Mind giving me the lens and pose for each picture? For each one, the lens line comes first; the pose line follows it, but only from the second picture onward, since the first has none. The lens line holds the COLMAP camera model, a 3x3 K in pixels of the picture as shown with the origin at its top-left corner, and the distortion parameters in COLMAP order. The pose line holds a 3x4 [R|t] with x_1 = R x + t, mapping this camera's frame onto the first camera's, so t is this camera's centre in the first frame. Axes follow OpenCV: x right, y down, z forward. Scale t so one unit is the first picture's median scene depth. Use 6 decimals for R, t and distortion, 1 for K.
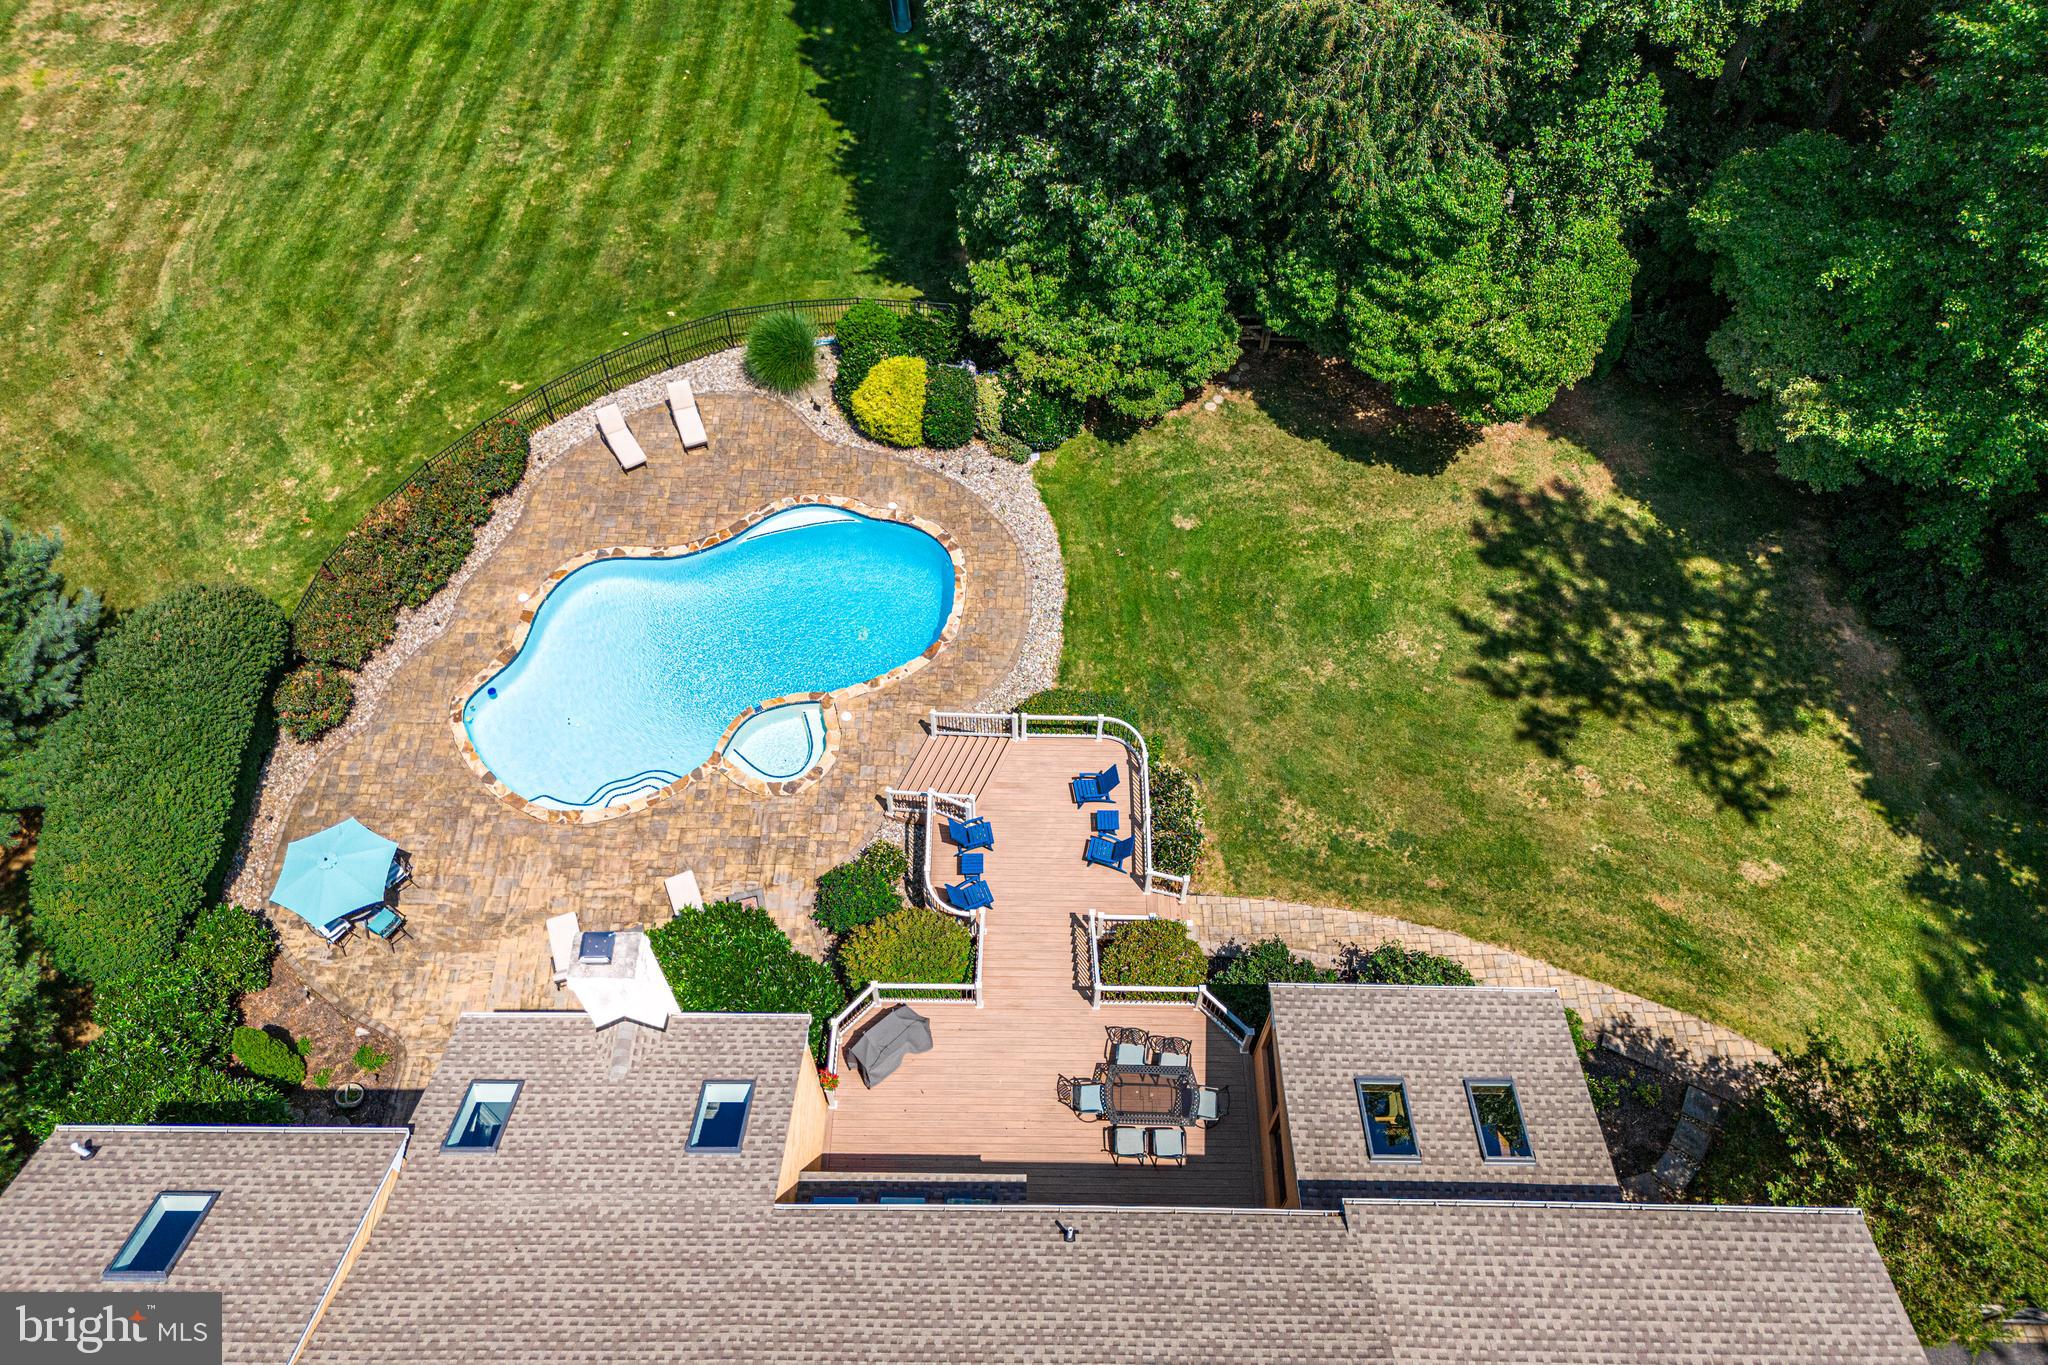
lens RADIAL K [[1500.2, 0, 1026.1], [0, 1500.2, 688.7], [0, 0, 1]] dist [0.084865, -0.110261]
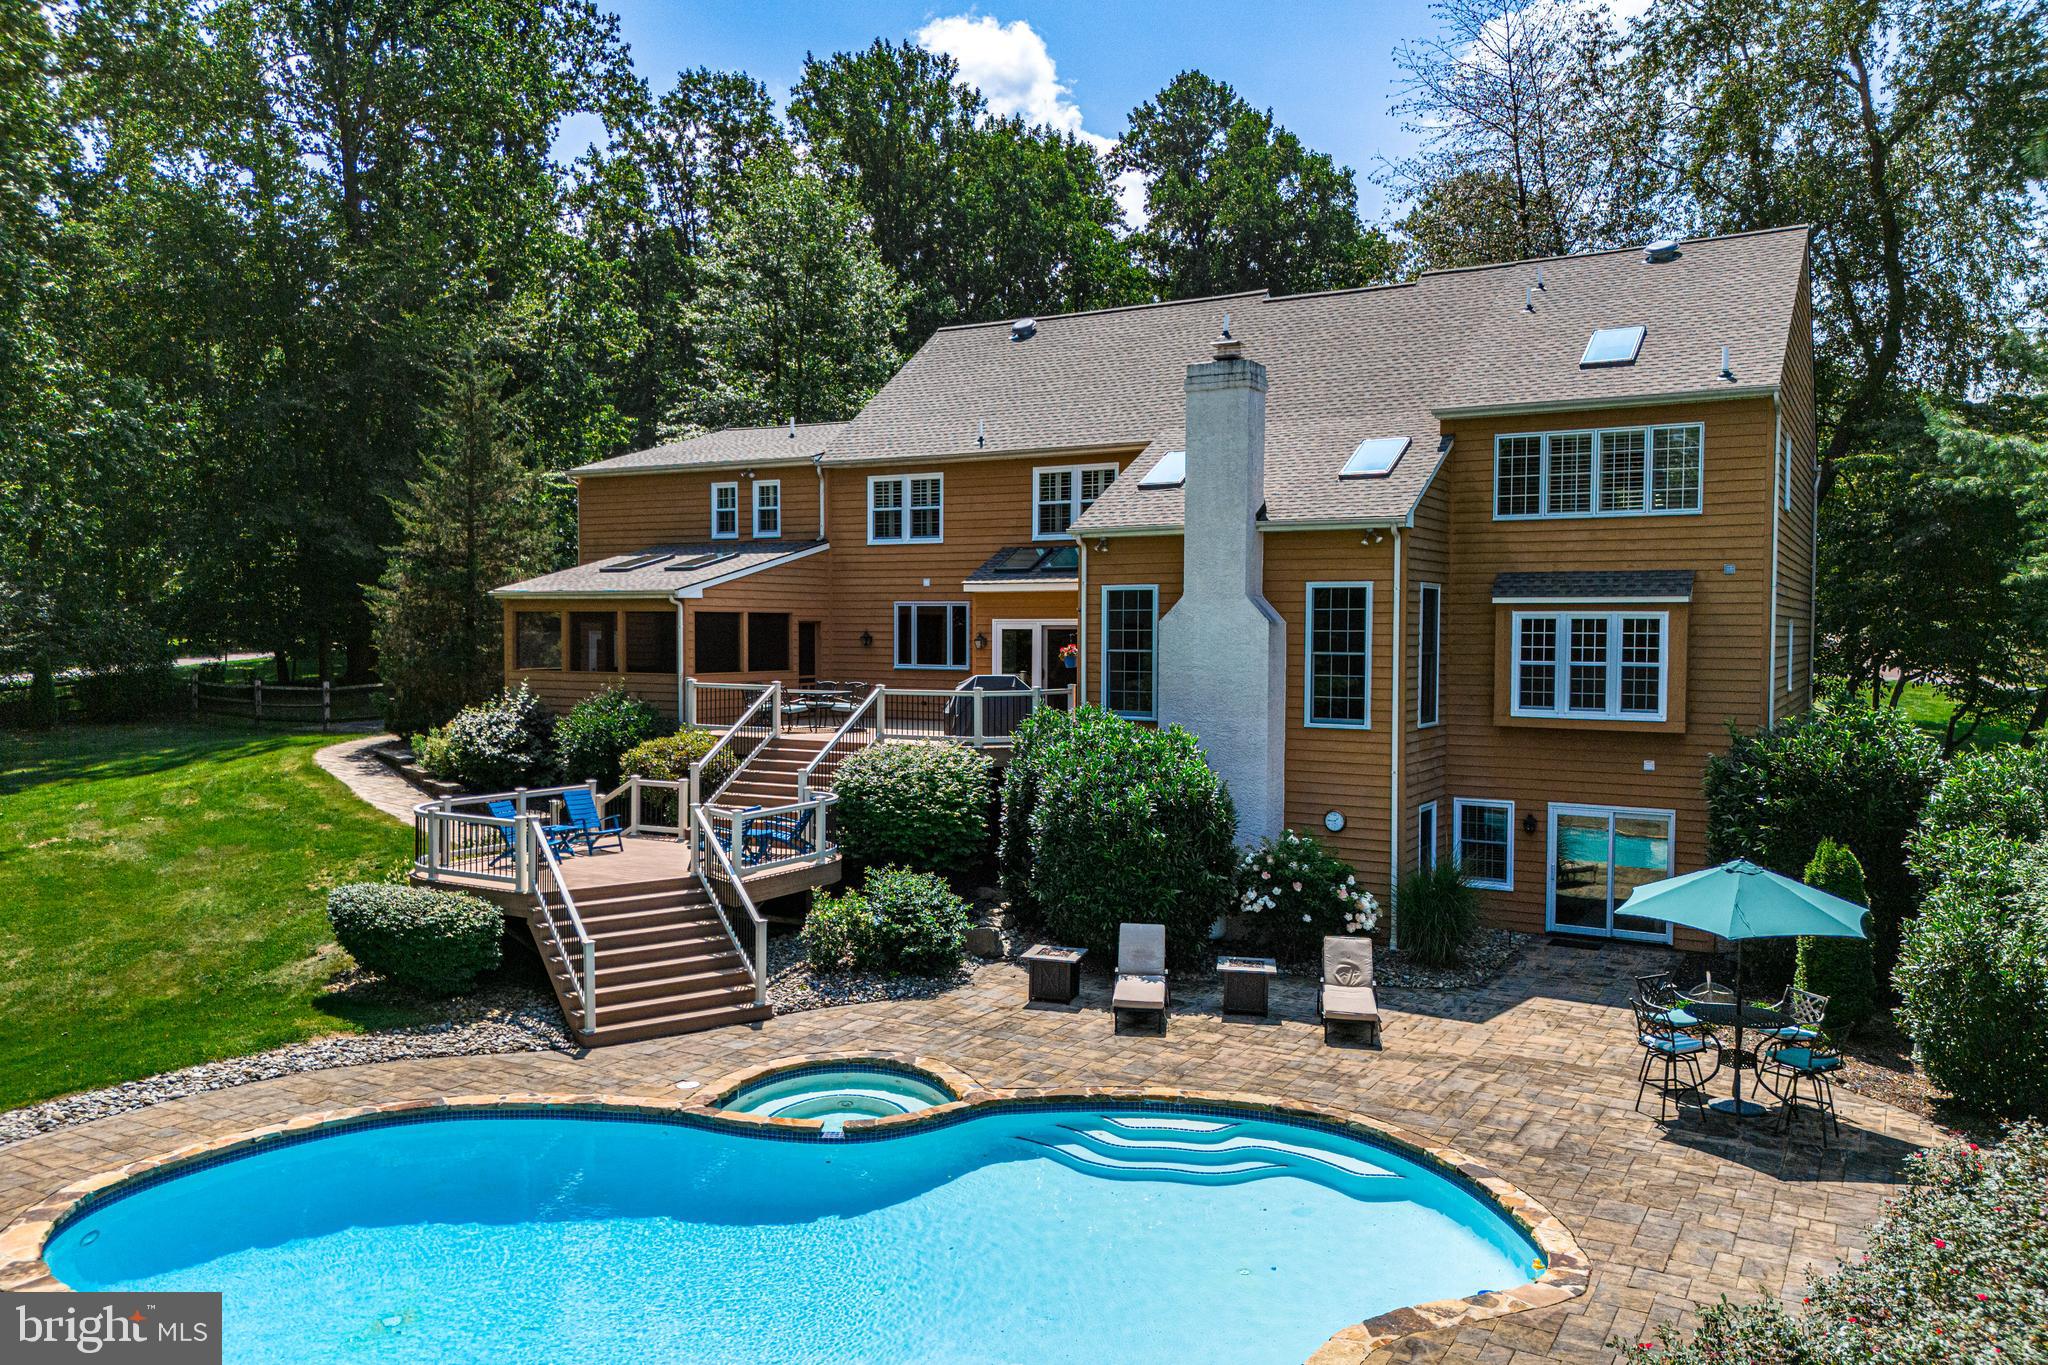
lens RADIAL K [[1500.2, 0, 1026.1], [0, 1500.2, 688.7], [0, 0, 1]] dist [0.084865, -0.110261]
pose [[-0.870172, -0.032809, 0.491654, -0.346474], [0.406864, 0.515010, 0.754471, -0.279688], [-0.277960, 0.856556, -0.434798, 0.860180]]
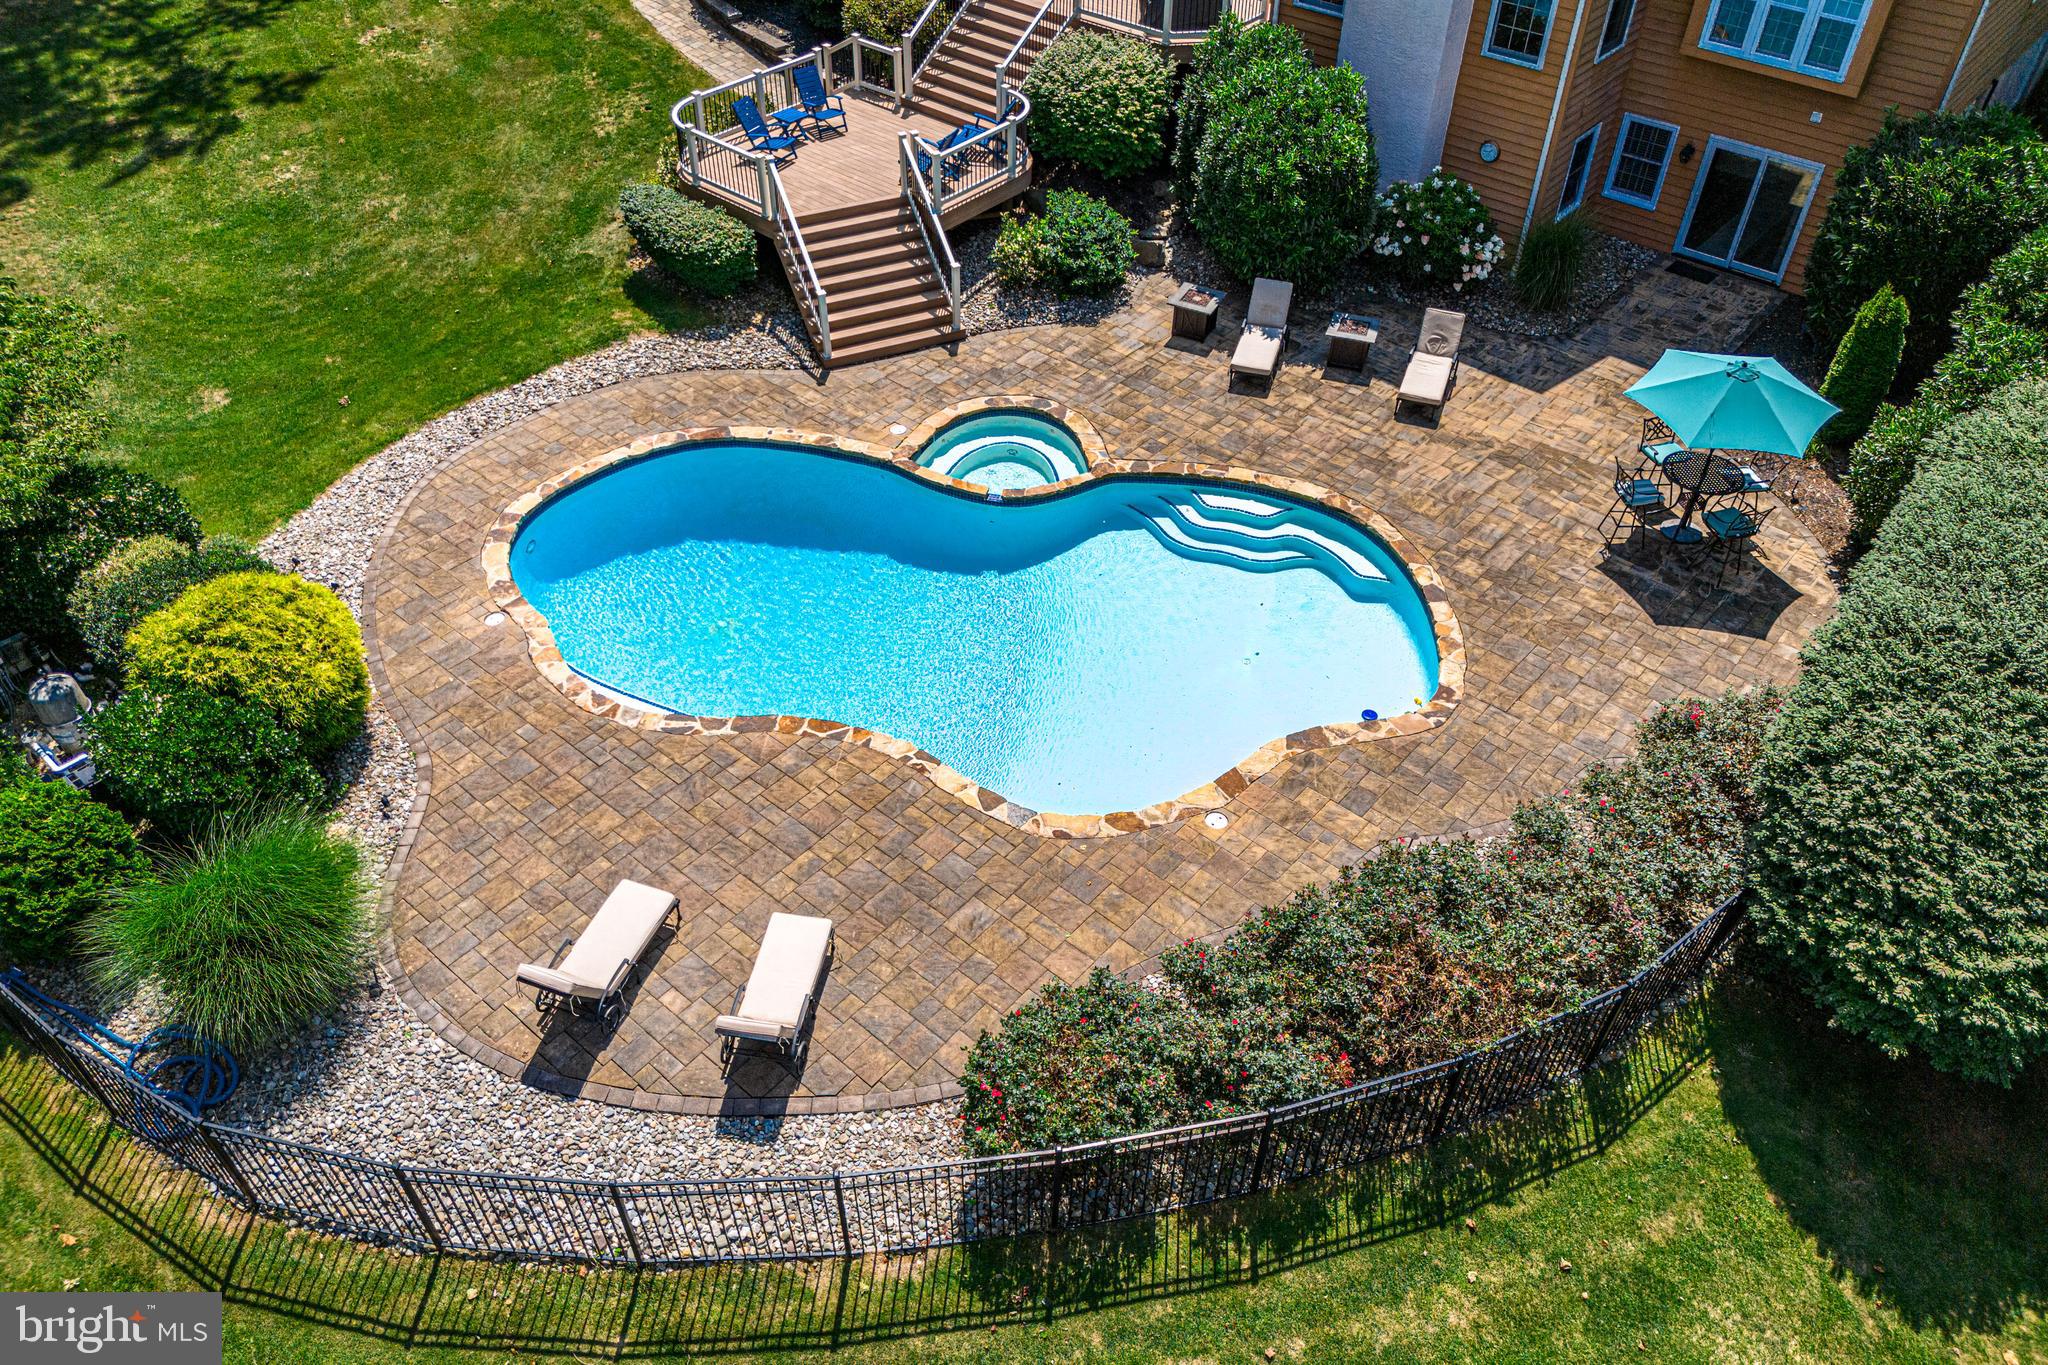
lens RADIAL K [[1500.2, 0, 1026.1], [0, 1500.2, 688.7], [0, 0, 1]] dist [0.084865, -0.110261]
pose [[-0.766276, -0.444616, 0.463829, -0.402495], [0.531117, -0.032076, 0.846691, -0.392688], [-0.361574, 0.895147, 0.260722, 0.736088]]
